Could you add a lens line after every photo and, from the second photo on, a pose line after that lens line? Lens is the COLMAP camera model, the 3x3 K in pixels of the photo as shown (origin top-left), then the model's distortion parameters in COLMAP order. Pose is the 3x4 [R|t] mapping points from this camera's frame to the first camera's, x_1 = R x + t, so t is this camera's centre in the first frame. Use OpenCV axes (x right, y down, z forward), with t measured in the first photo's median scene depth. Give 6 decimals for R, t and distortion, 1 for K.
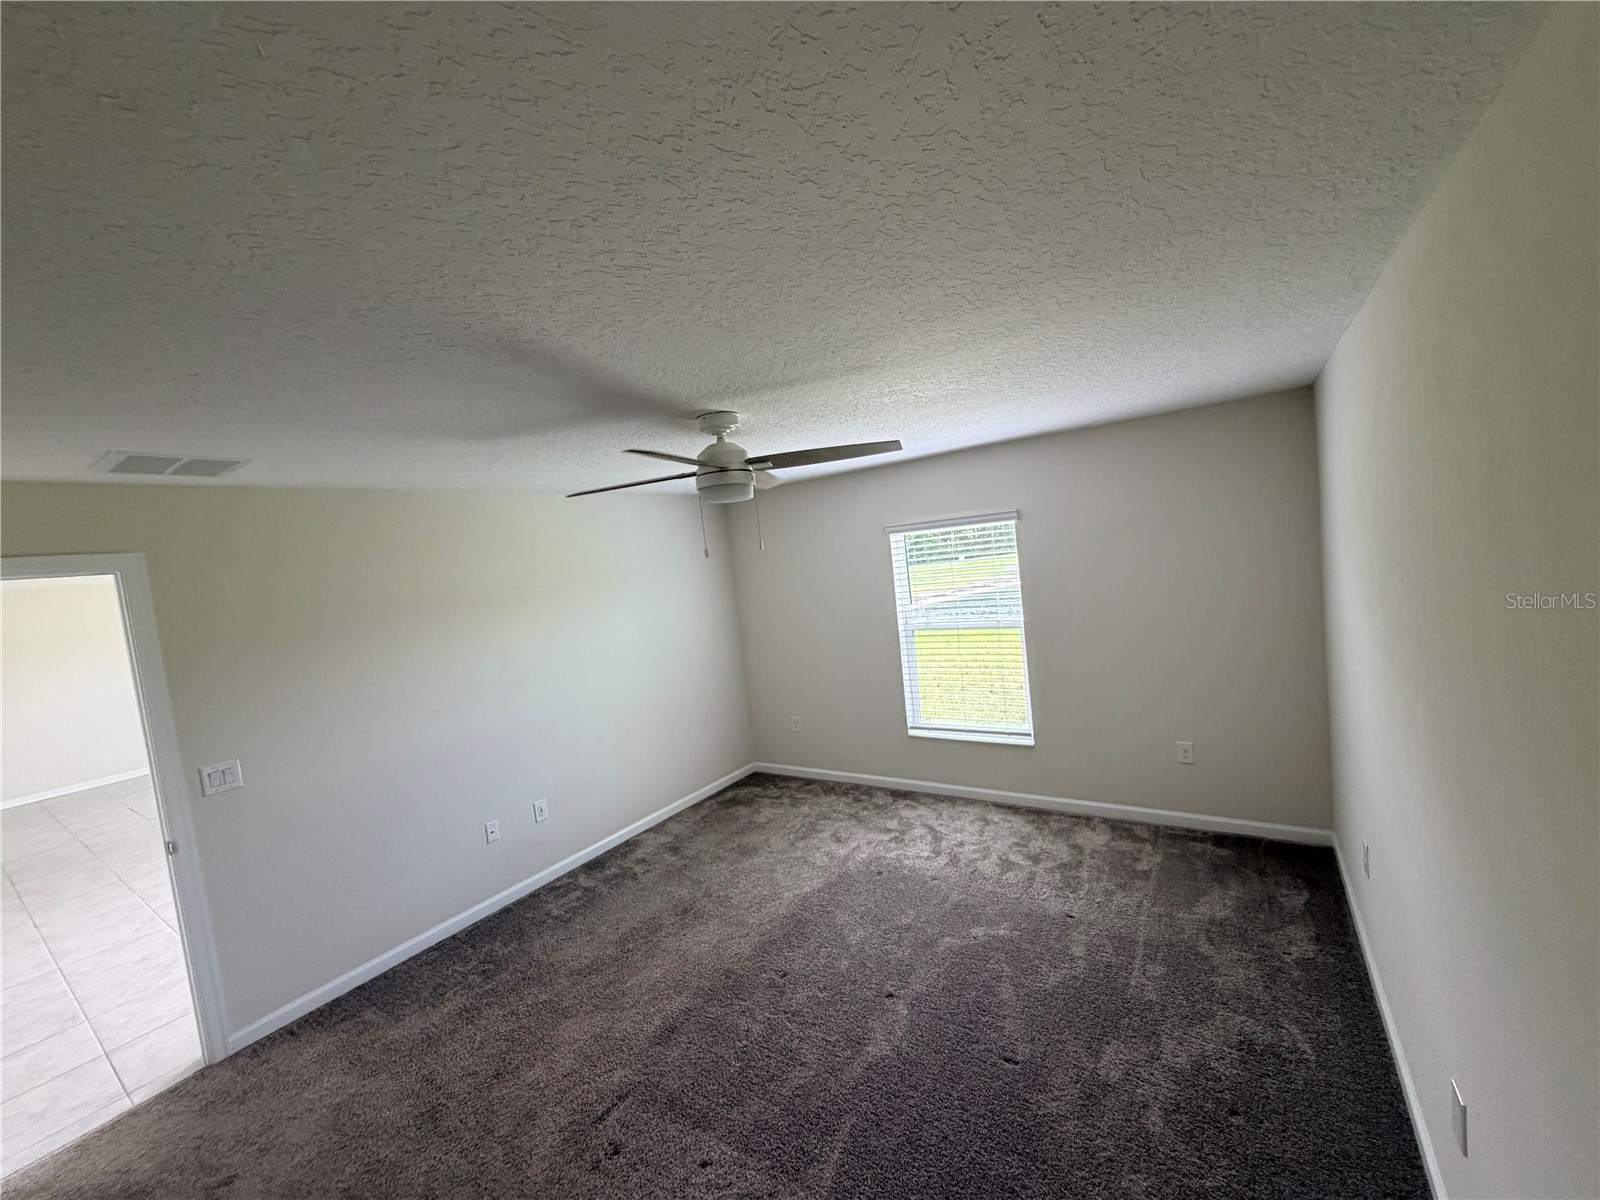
lens RADIAL K [[632.9, 0, 809.2], [0, 632.9, 604.9], [0, 0, 1]] dist [-0.006319, 0.000224]
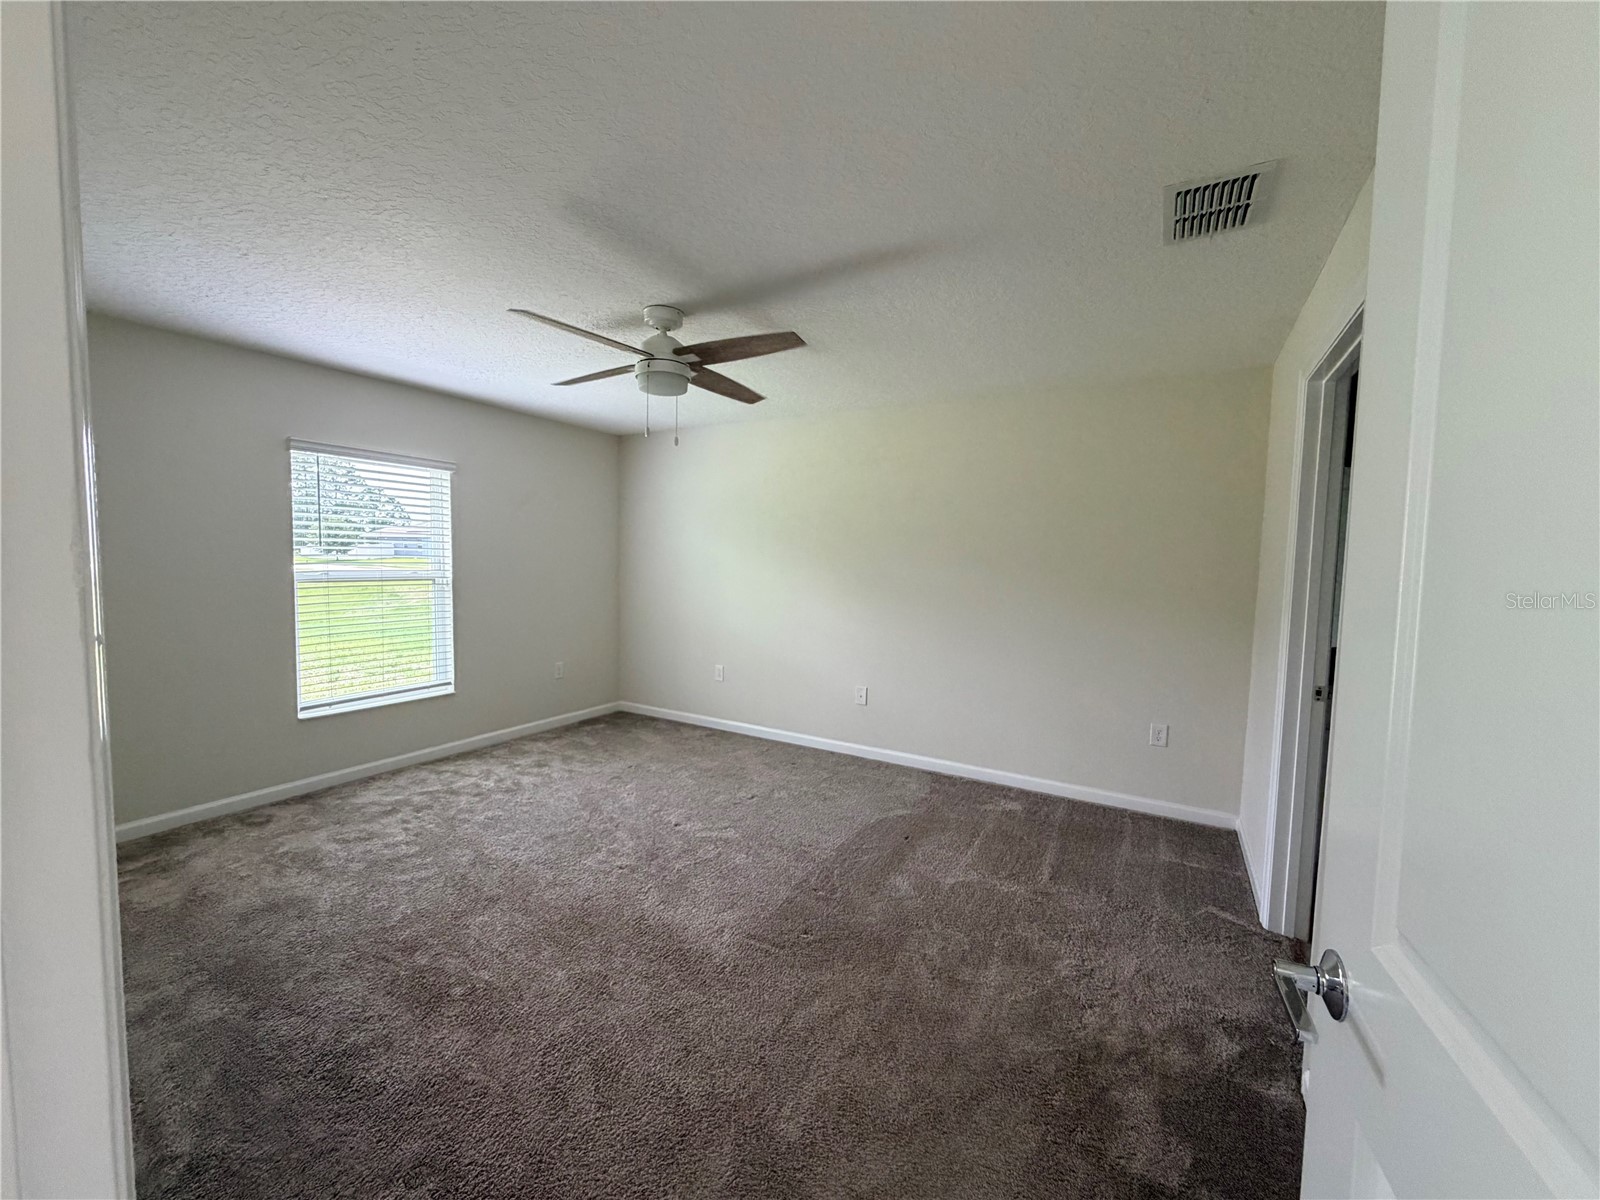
lens RADIAL K [[632.9, 0, 807.4], [0, 632.9, 601.7], [0, 0, 1]] dist [-0.006319, 0.000224]
pose [[-0.084860, 0.034270, 0.995803, -0.757103], [0.061160, 0.997703, -0.029123, 0.145395], [-0.994514, 0.058432, -0.086761, 0.528611]]
